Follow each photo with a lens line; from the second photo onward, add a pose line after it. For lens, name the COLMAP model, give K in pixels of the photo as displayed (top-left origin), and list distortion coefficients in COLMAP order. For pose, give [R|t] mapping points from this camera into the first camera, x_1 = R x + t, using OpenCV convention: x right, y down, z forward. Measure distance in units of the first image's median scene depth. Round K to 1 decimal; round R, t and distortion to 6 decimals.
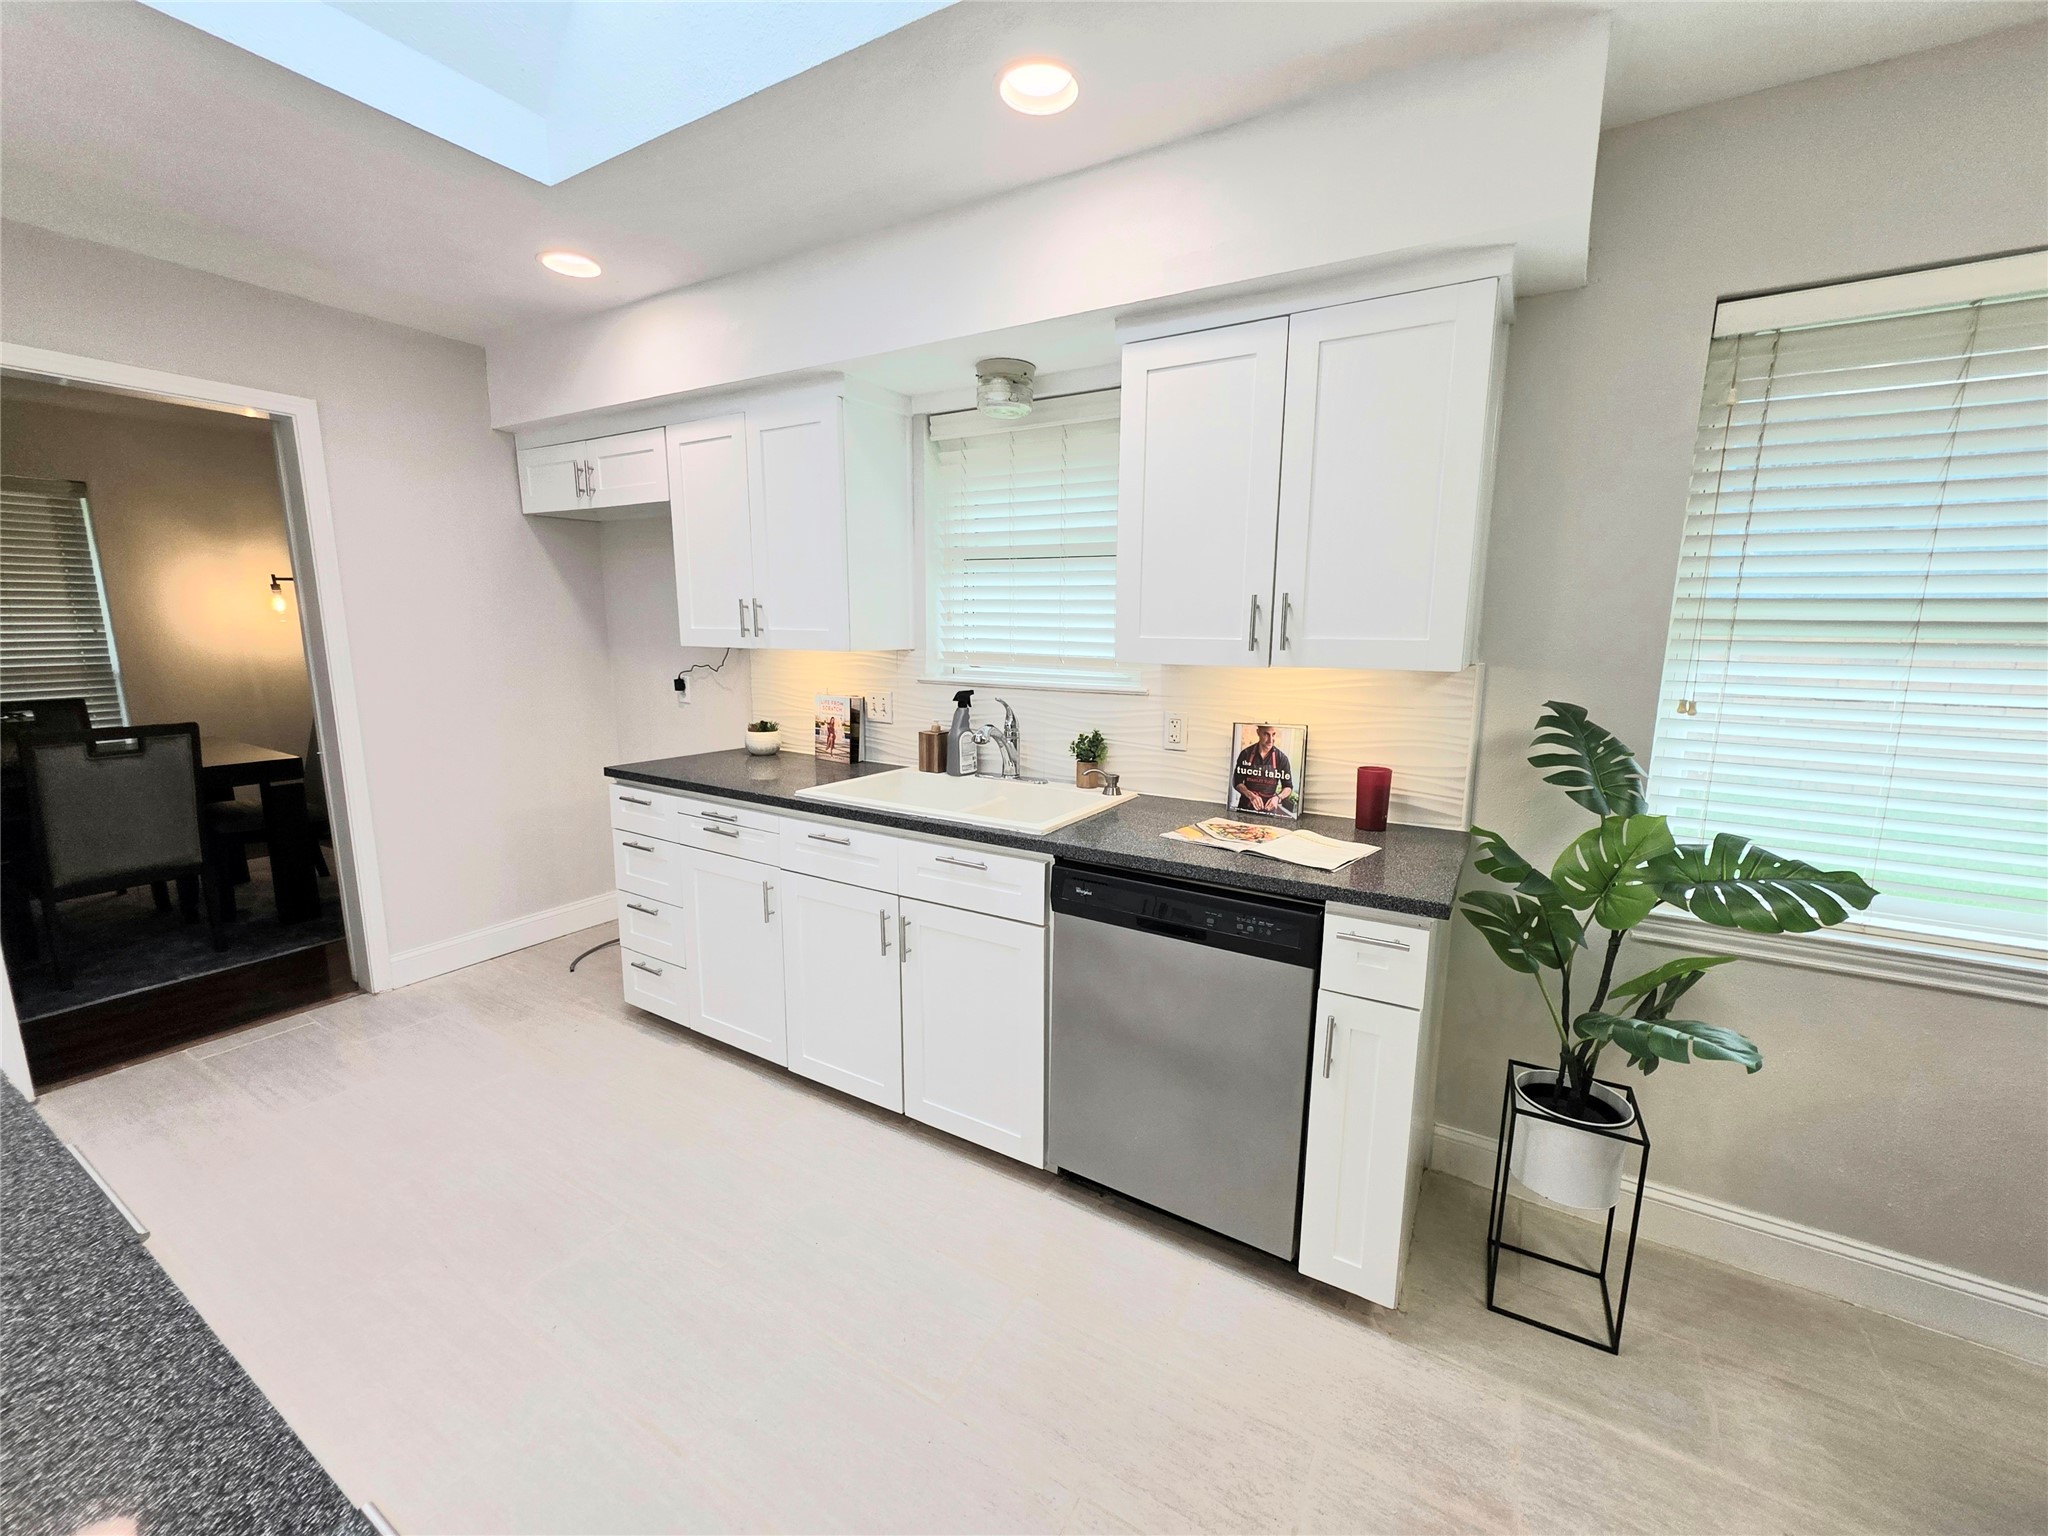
lens RADIAL K [[817.1, 0, 1024.0], [0, 817.1, 768.0], [0, 0, 1]] dist [0.003268, -0.000608]
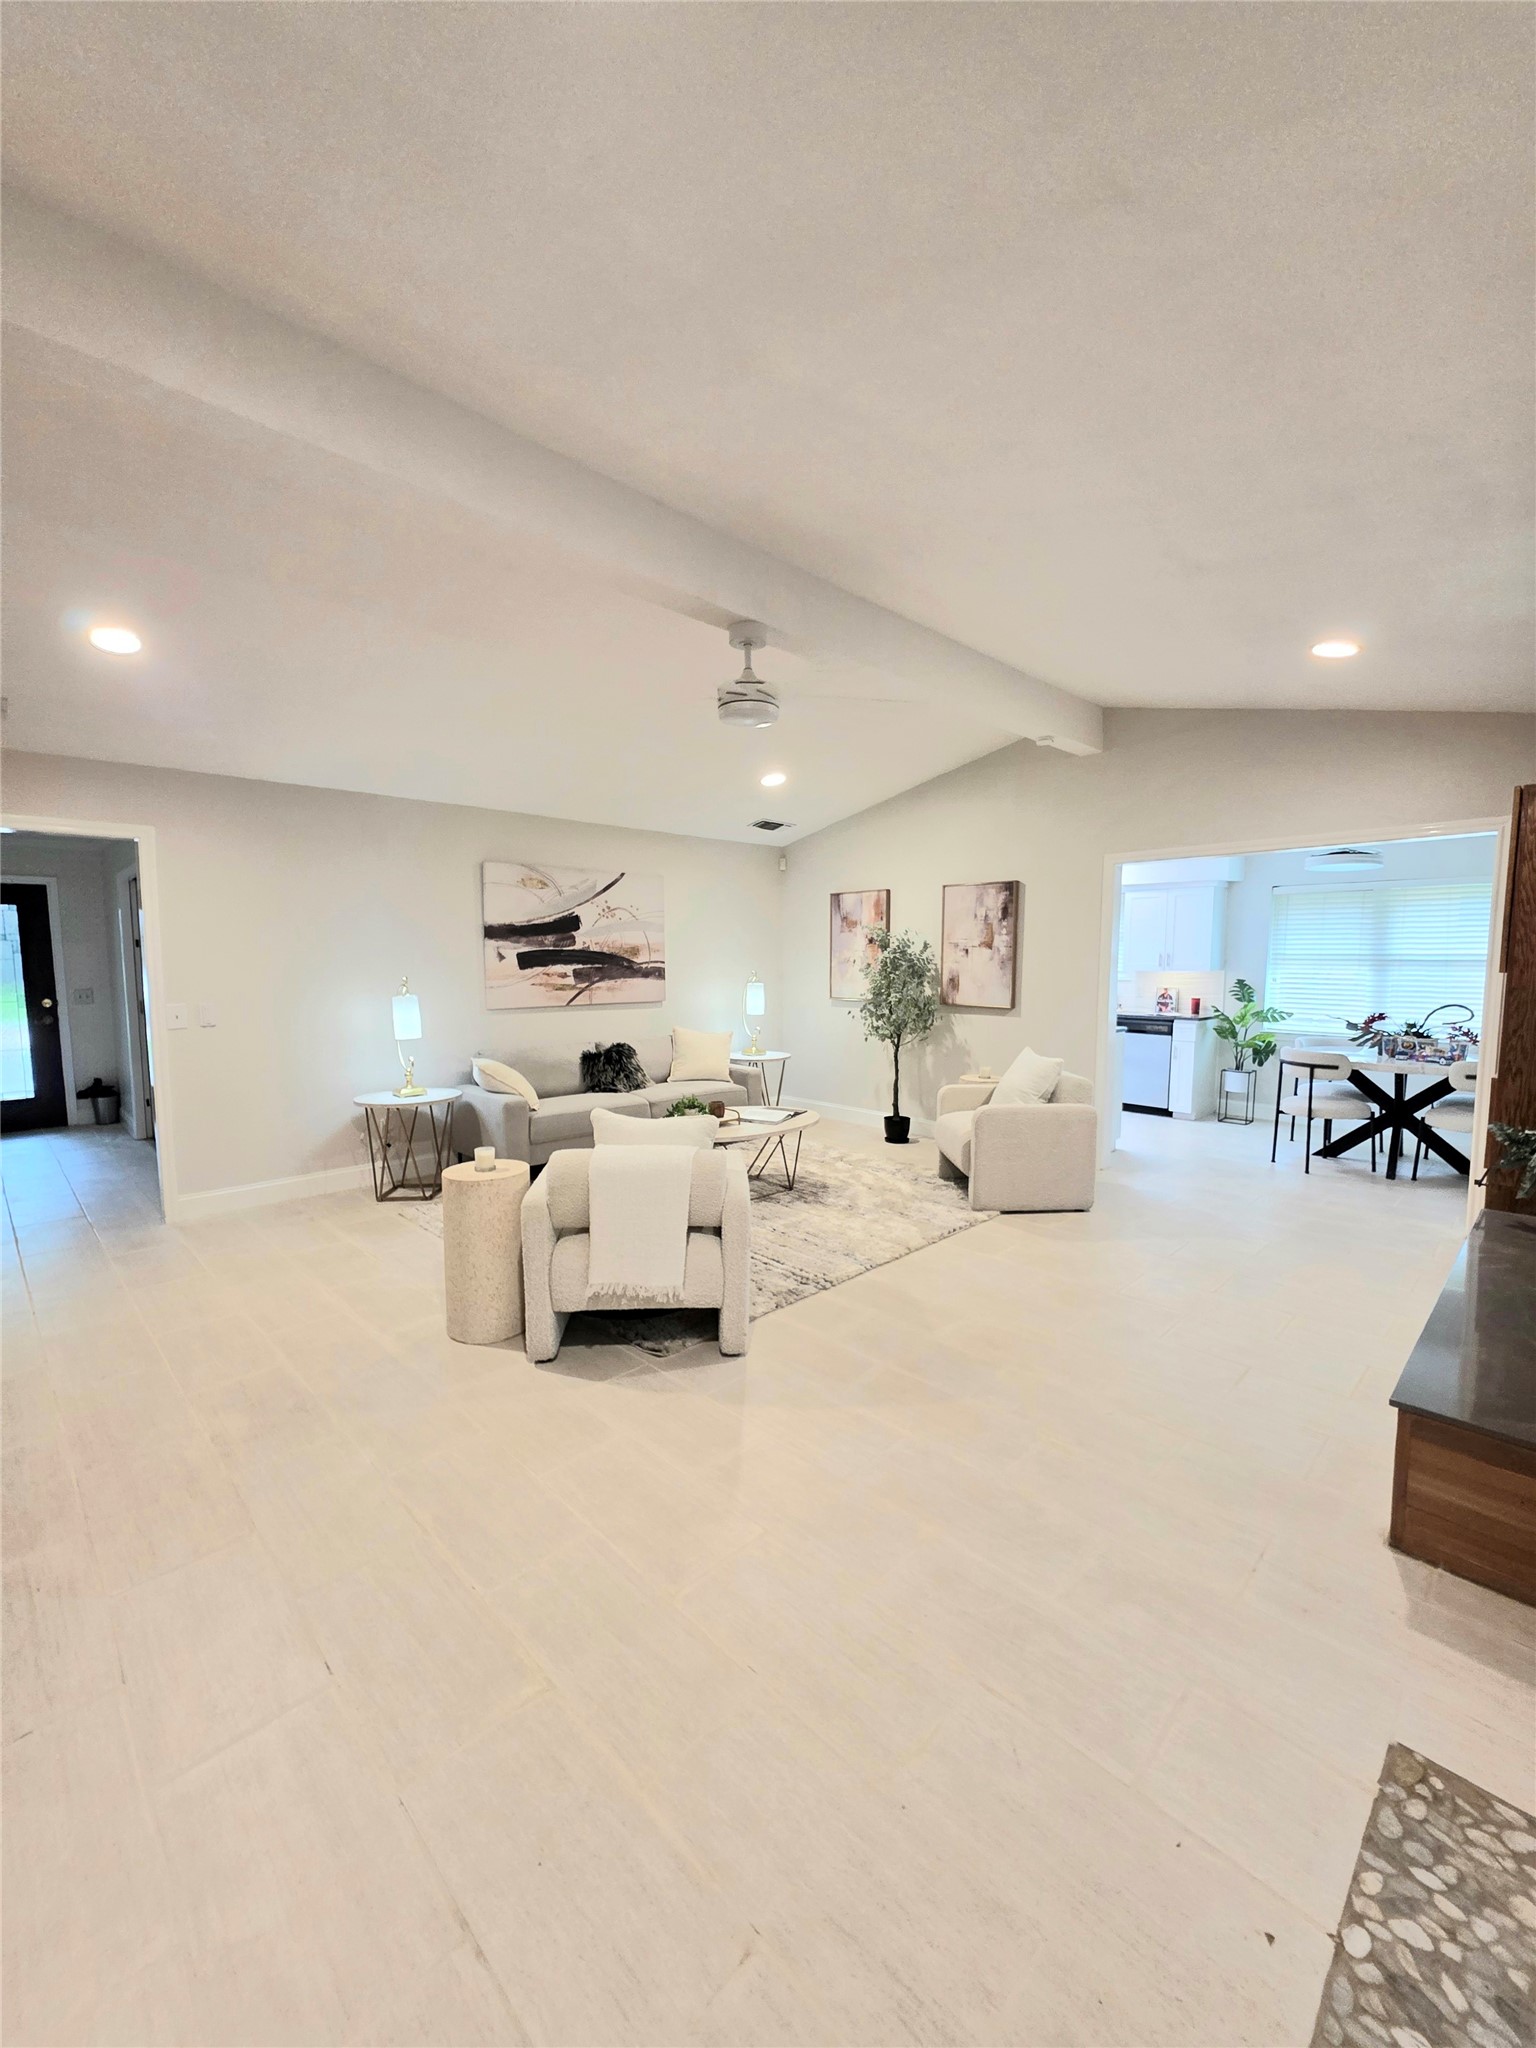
lens RADIAL K [[817.1, 0, 768.0], [0, 817.1, 1024.0], [0, 0, 1]] dist [0.003268, -0.000608]
pose [[0.965216, 0.015205, -0.261013, -0.585954], [-0.038893, 0.995550, -0.085831, 0.621223], [0.258547, 0.092997, 0.961512, -3.724669]]
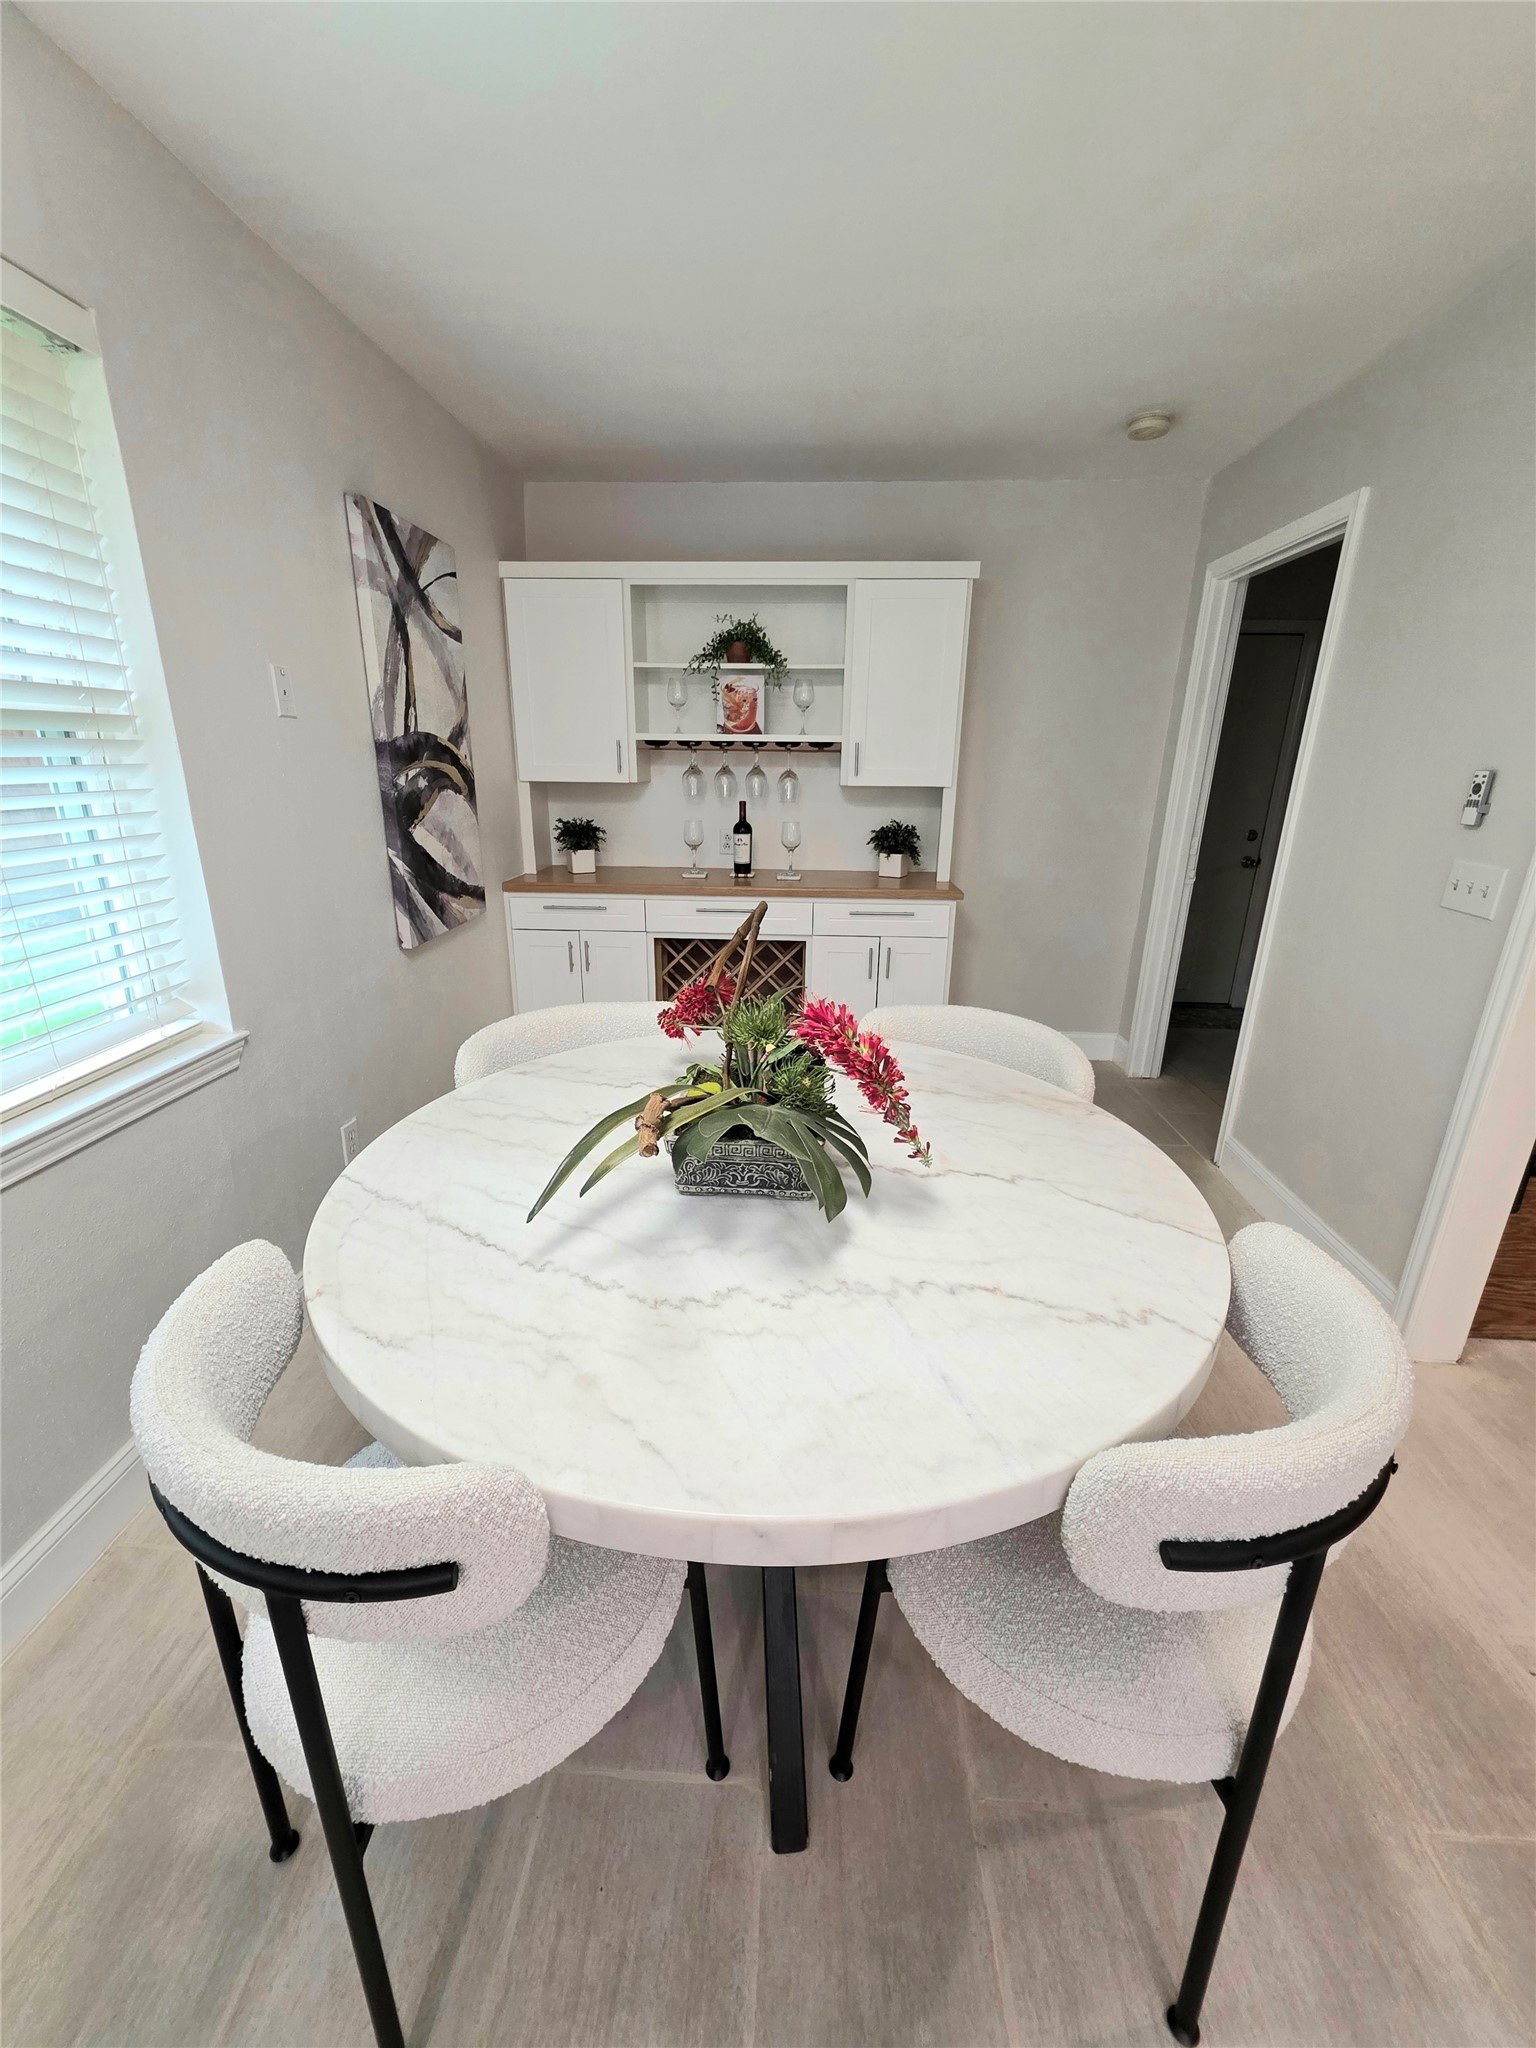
lens RADIAL K [[818.3, 0, 768.0], [0, 818.3, 1024.0], [0, 0, 1]] dist [0.003463, 0.000139]
pose [[-0.462861, -0.289770, 0.837731, 0.437267], [0.130727, 0.912413, 0.387831, -0.050907], [-0.876738, 0.289026, -0.384439, 0.423126]]
